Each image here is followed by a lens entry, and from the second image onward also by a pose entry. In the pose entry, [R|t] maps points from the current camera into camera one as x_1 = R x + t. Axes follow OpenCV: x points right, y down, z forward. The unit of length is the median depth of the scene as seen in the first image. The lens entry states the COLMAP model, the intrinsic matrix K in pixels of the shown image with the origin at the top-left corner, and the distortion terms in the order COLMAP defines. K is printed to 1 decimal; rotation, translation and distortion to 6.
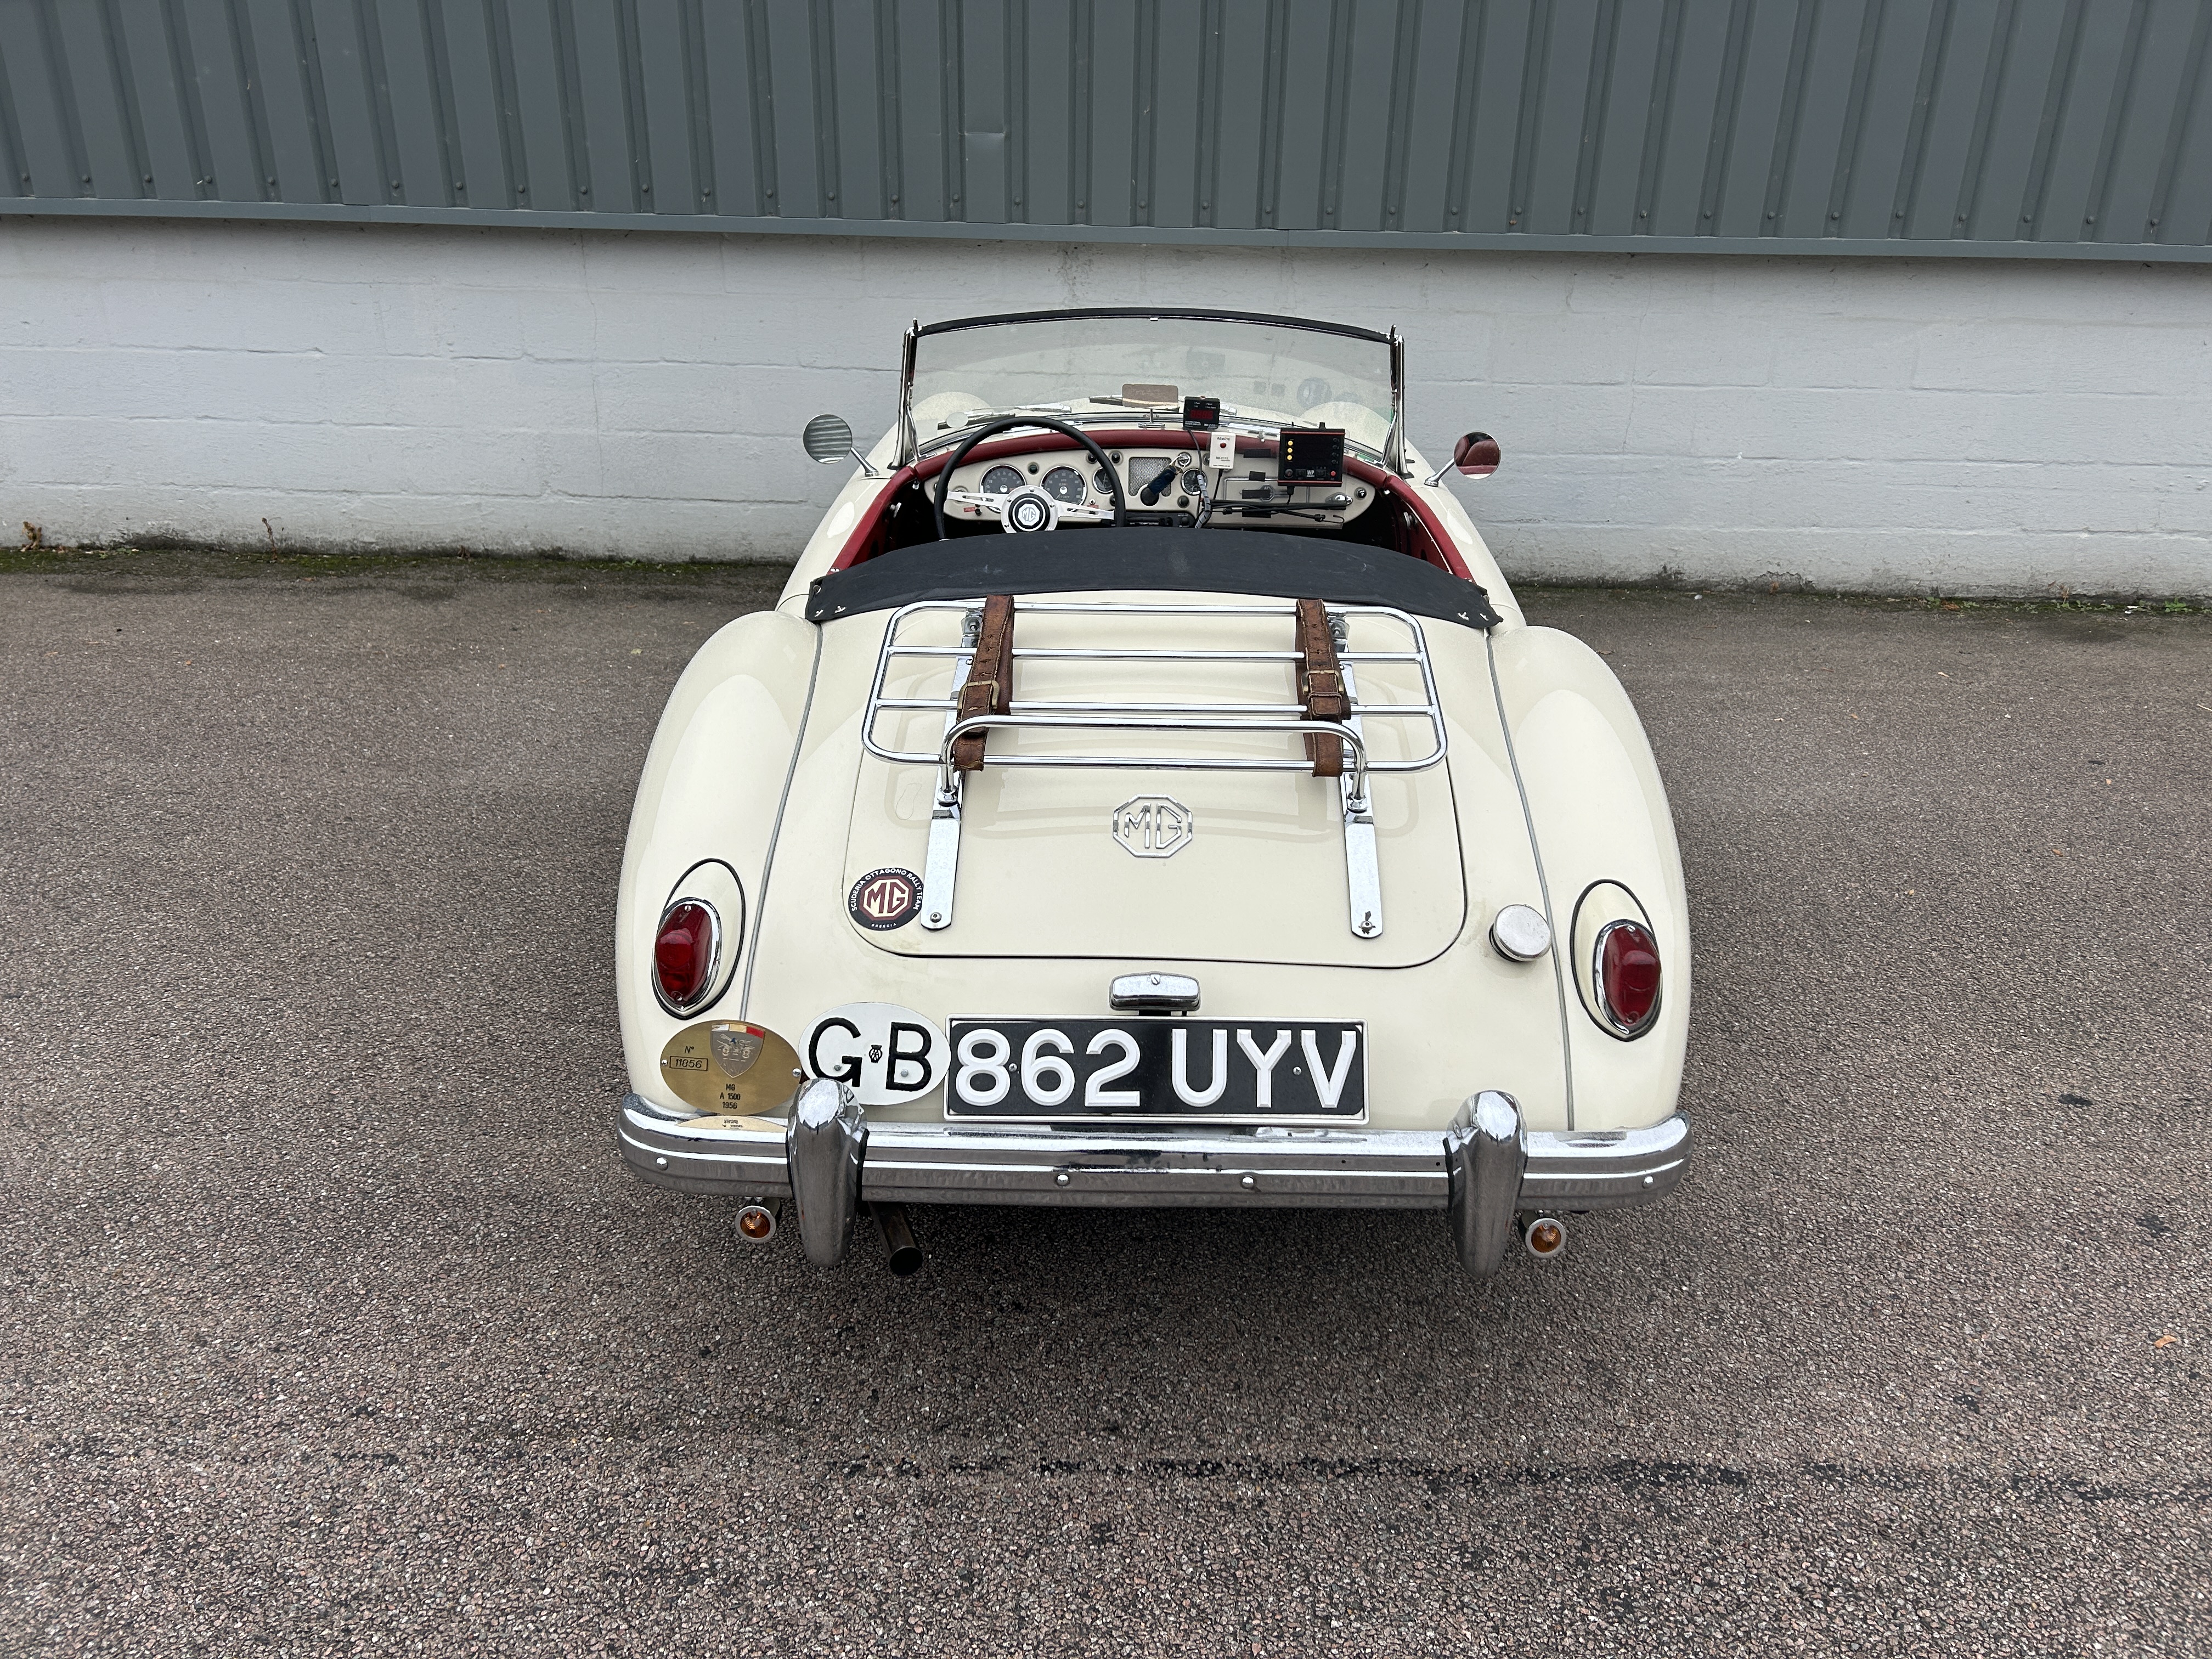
lens RADIAL K [[1674.7, 0, 1113.4], [0, 1674.7, 825.4], [0, 0, 1]] dist [0.049595, -0.050102]
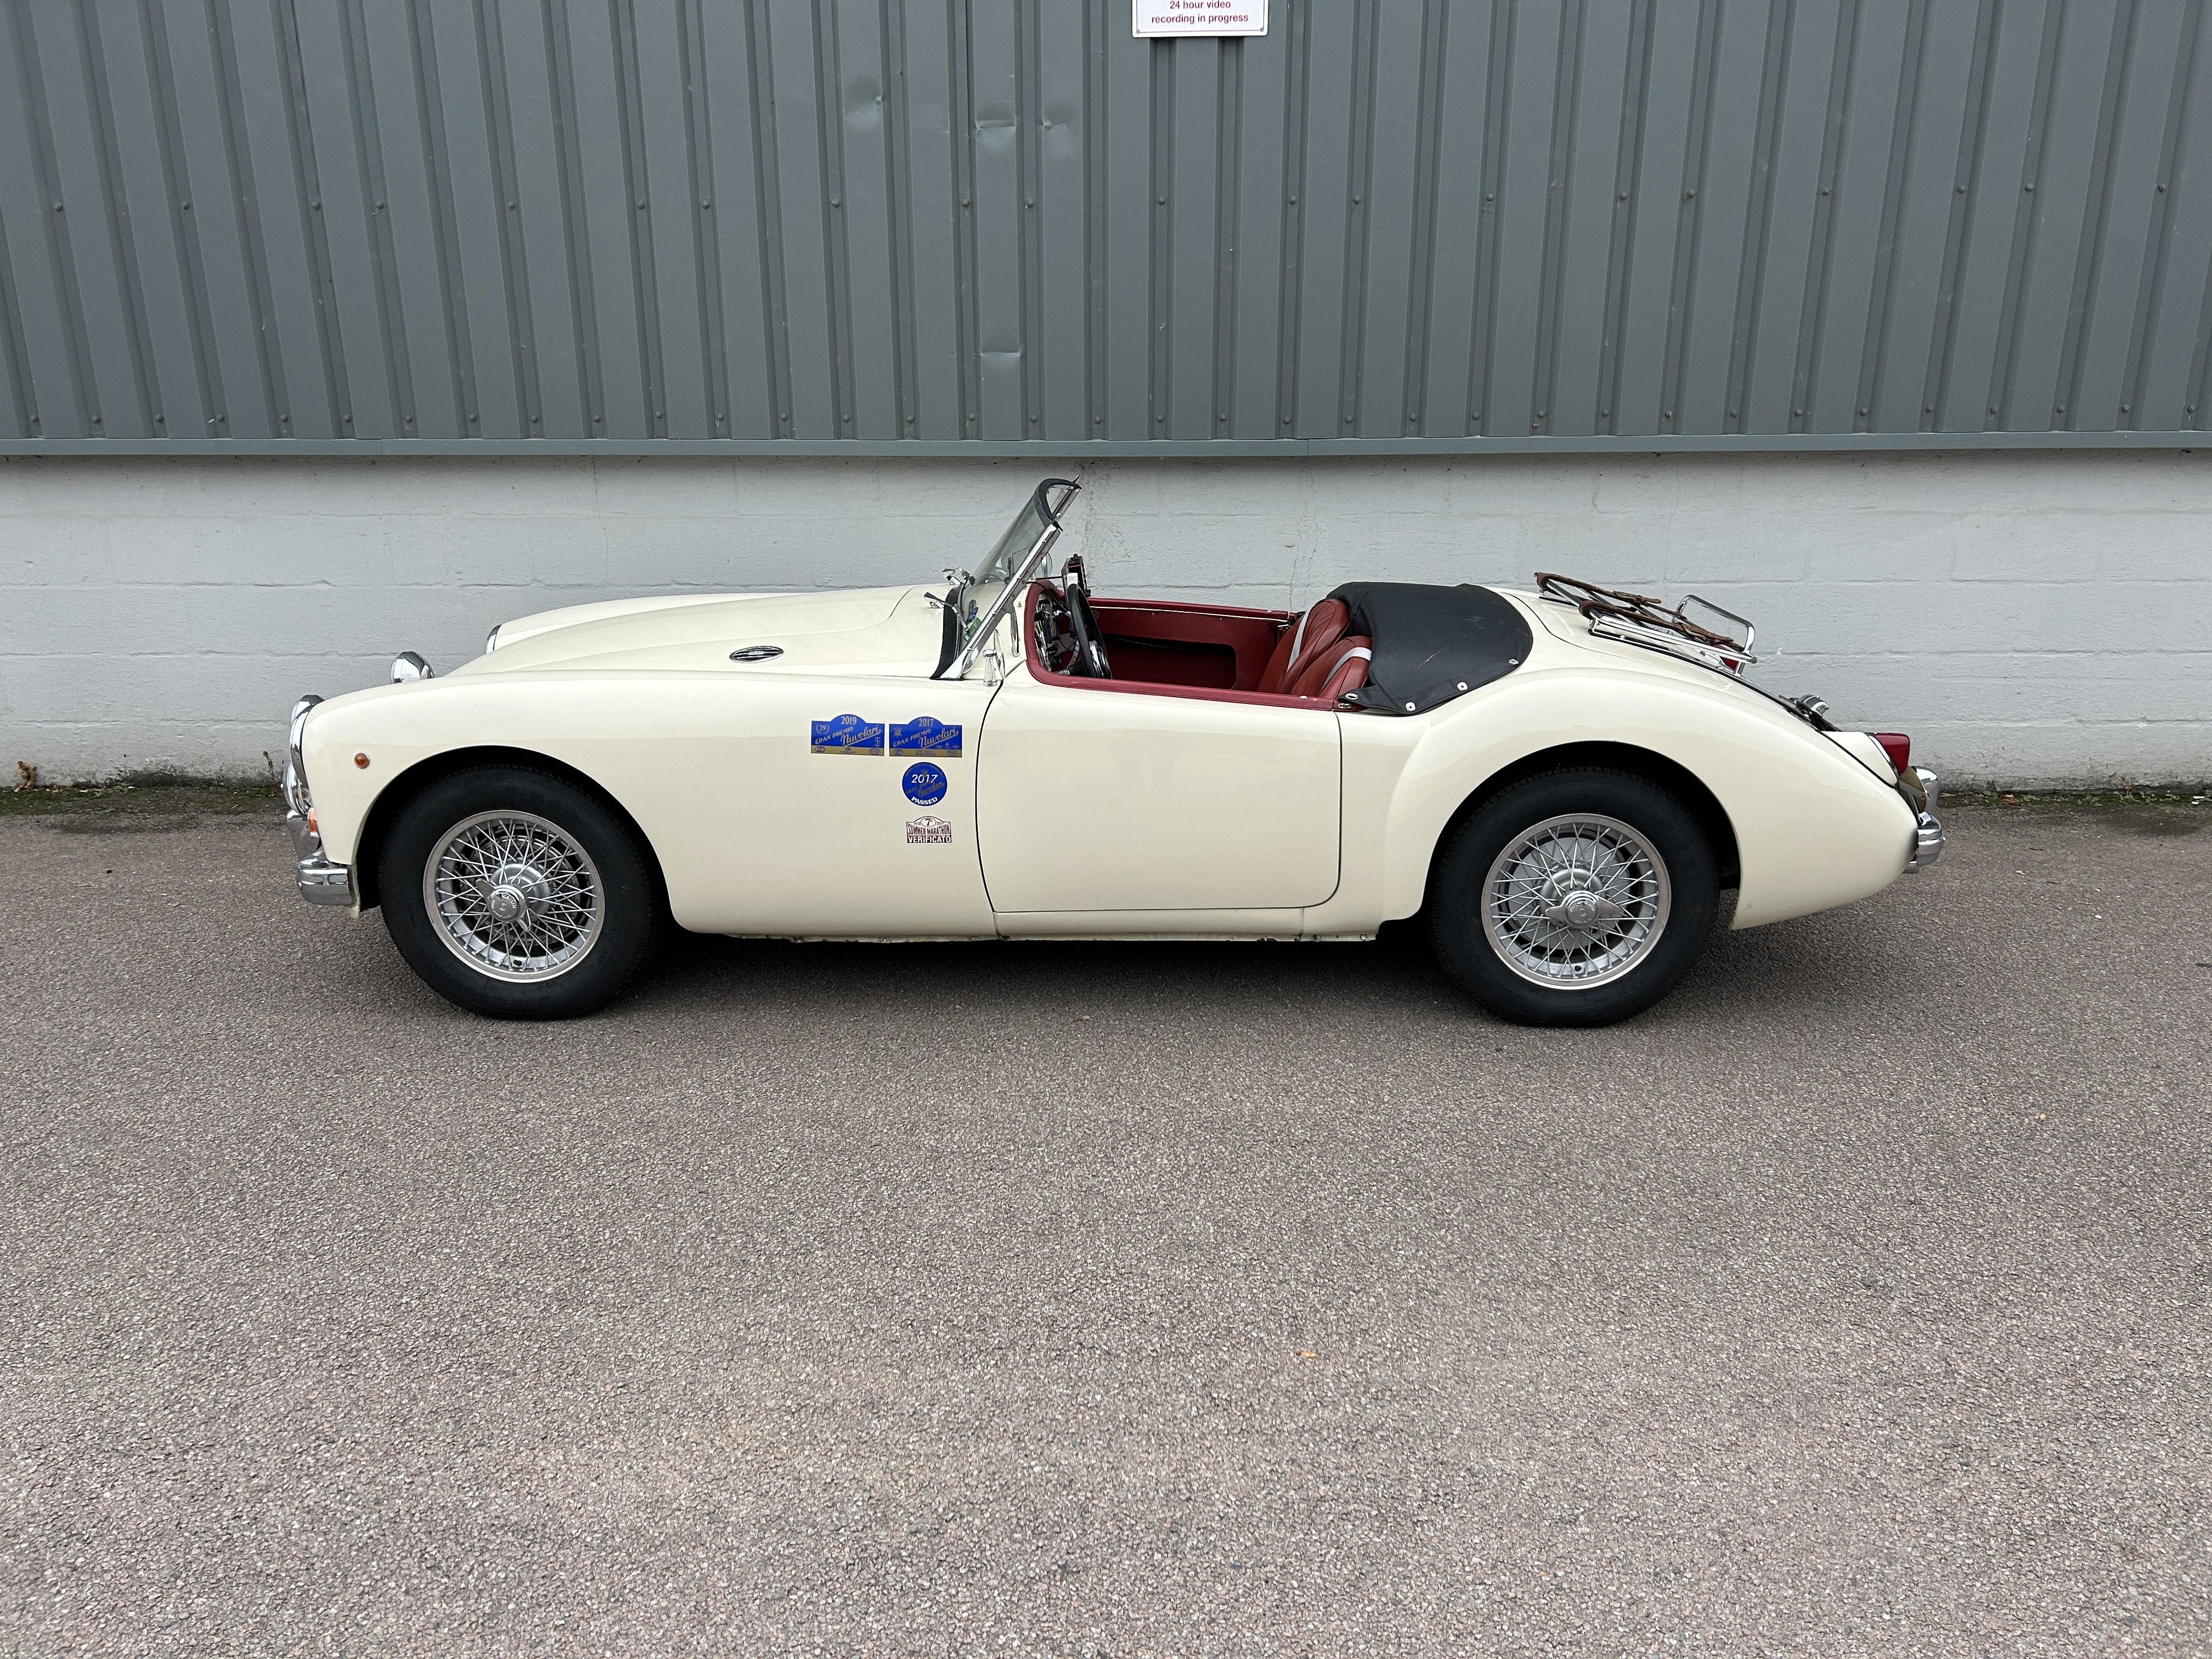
lens RADIAL K [[1674.7, 0, 1094.3], [0, 1674.7, 833.3], [0, 0, 1]] dist [0.049595, -0.050102]
pose [[0.999705, -0.023331, -0.006771, -0.020083], [0.022388, 0.992987, -0.116082, -0.012079], [0.009432, 0.115896, 0.993217, 0.046161]]
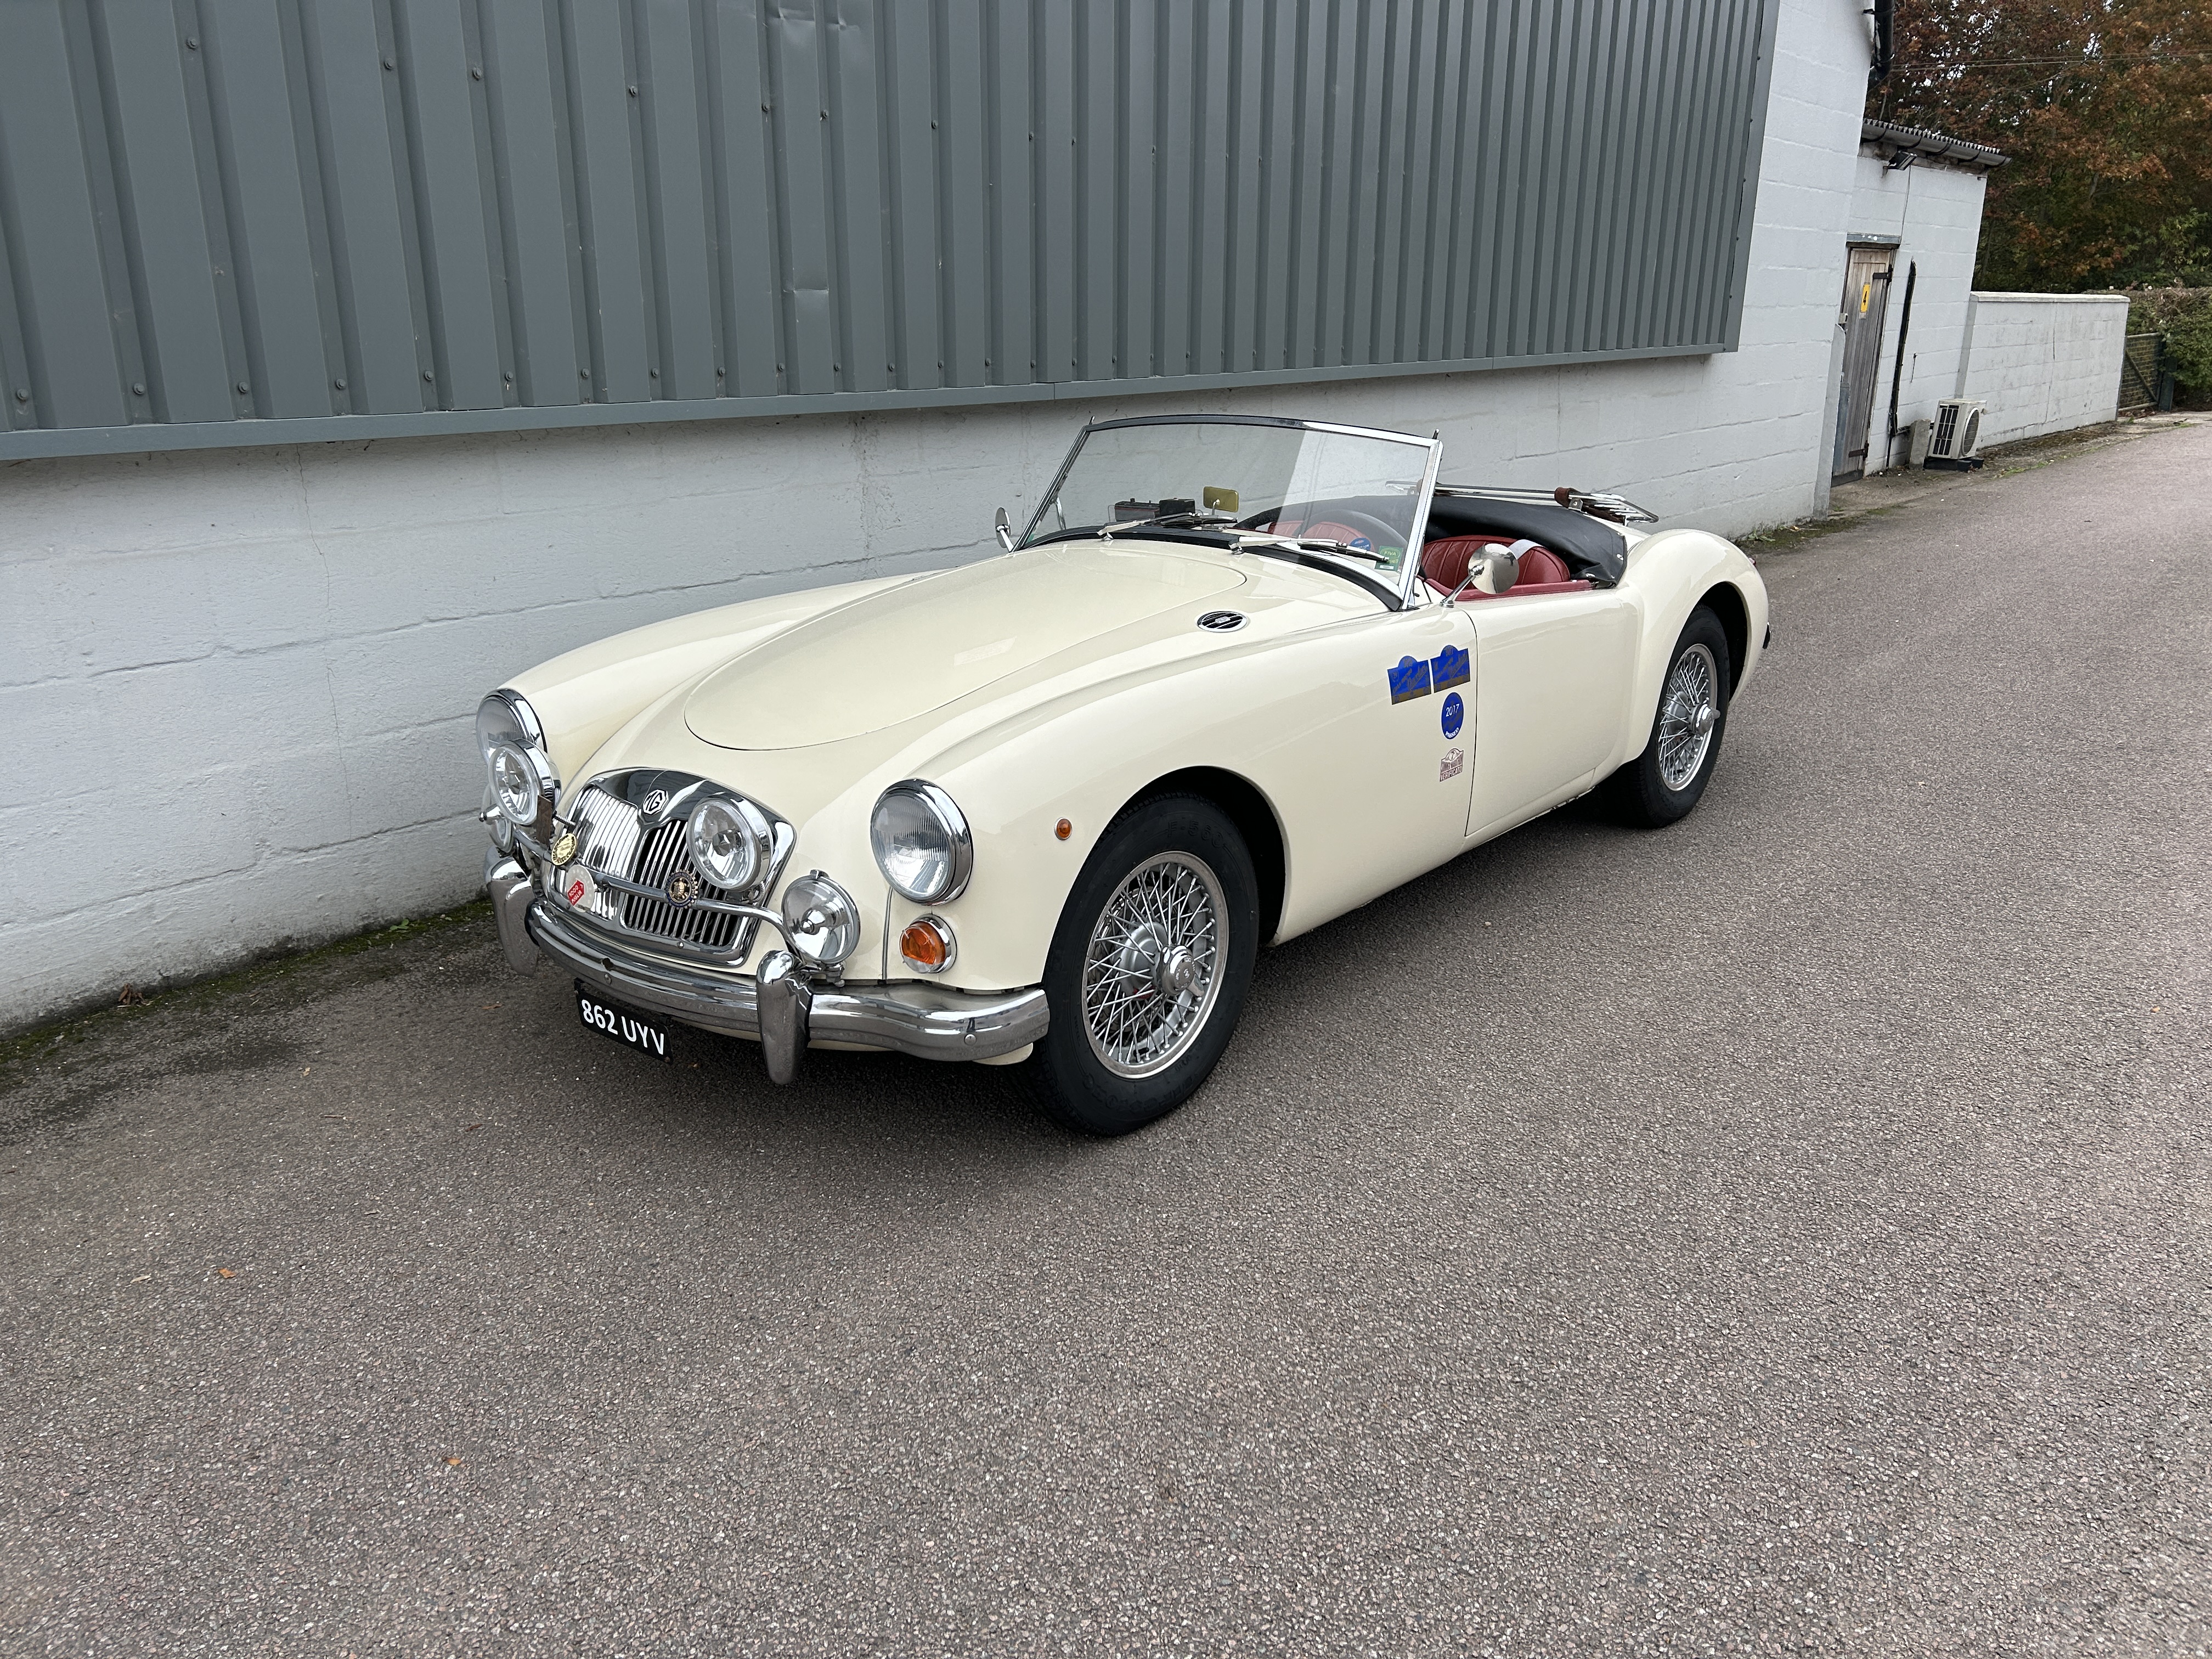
lens RADIAL K [[1674.7, 0, 1110.3], [0, 1674.7, 834.6], [0, 0, 1]] dist [0.049595, -0.050102]
pose [[0.611905, -0.256509, 0.748181, -0.666495], [0.331863, 0.941920, 0.051514, -0.144704], [-0.717941, 0.216772, 0.661491, 0.385649]]
